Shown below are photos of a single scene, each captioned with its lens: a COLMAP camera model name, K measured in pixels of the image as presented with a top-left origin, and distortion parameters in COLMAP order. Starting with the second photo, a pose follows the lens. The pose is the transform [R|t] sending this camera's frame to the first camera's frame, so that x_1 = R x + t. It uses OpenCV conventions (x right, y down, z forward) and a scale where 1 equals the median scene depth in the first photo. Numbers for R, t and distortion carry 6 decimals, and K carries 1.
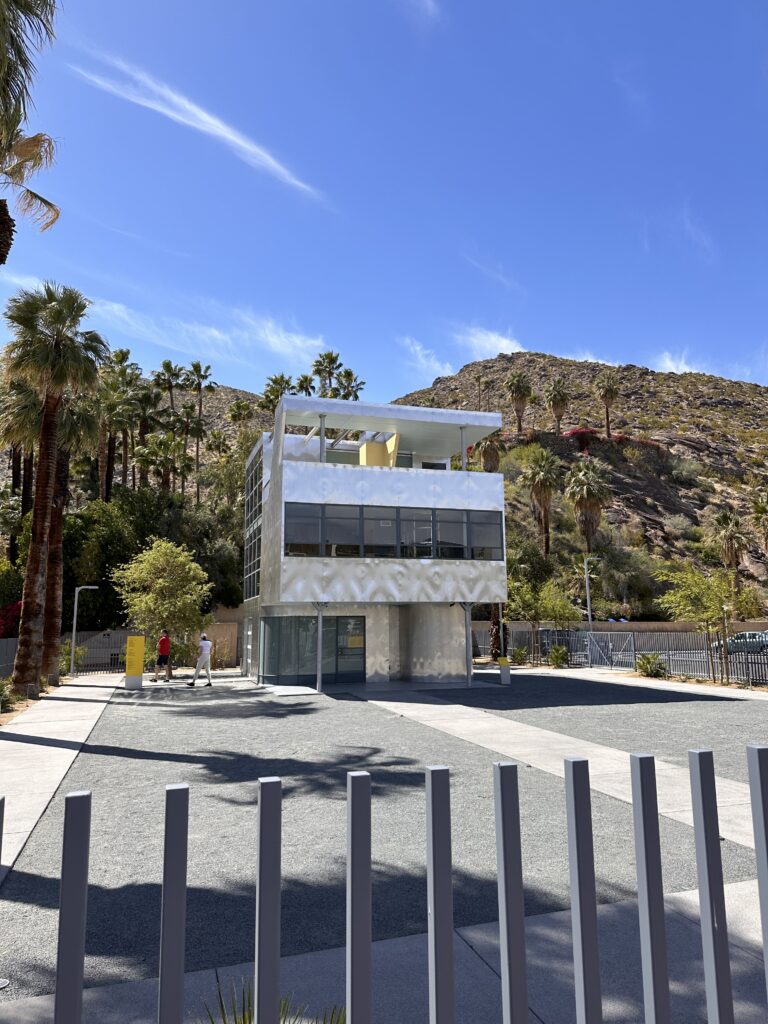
lens RADIAL K [[718.3, 0, 385.9], [0, 718.3, 510.4], [0, 0, 1]] dist [0.083590, 0.001330]
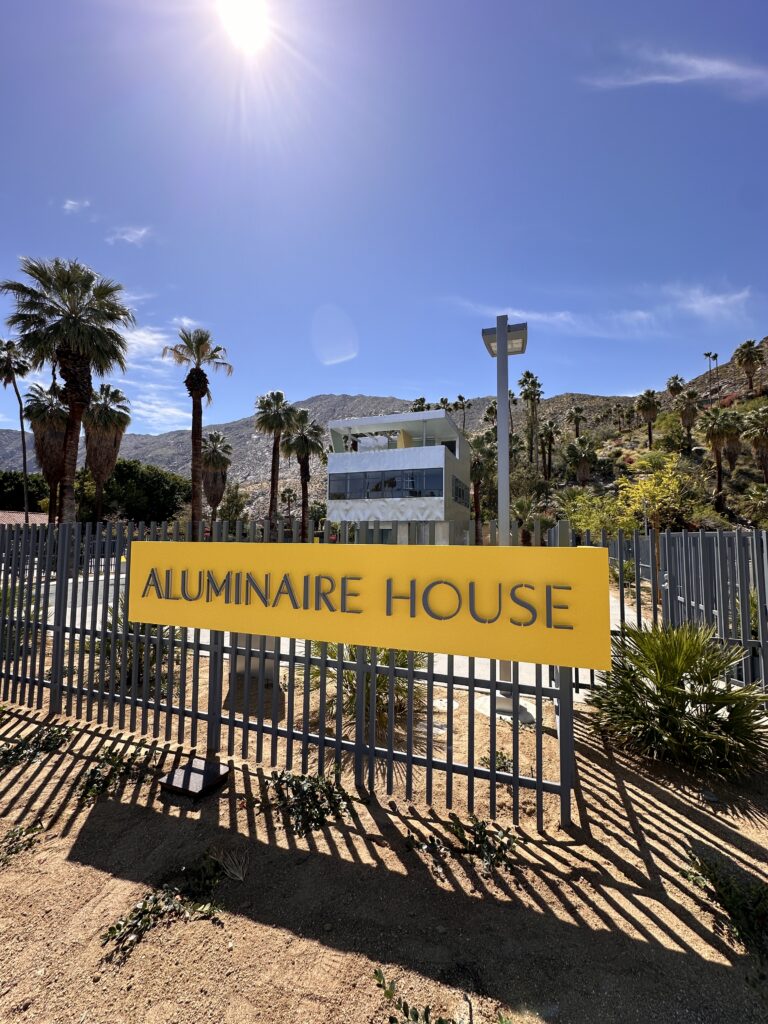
lens RADIAL K [[406.2, 0, 383.6], [0, 406.2, 513.9], [0, 0, 1]] dist [0.011175, 0.000039]
pose [[0.786302, -0.024263, -0.617366, 0.681725], [0.083598, 0.994218, 0.067400, 0.035653], [0.612161, -0.104607, 0.783783, 0.156204]]
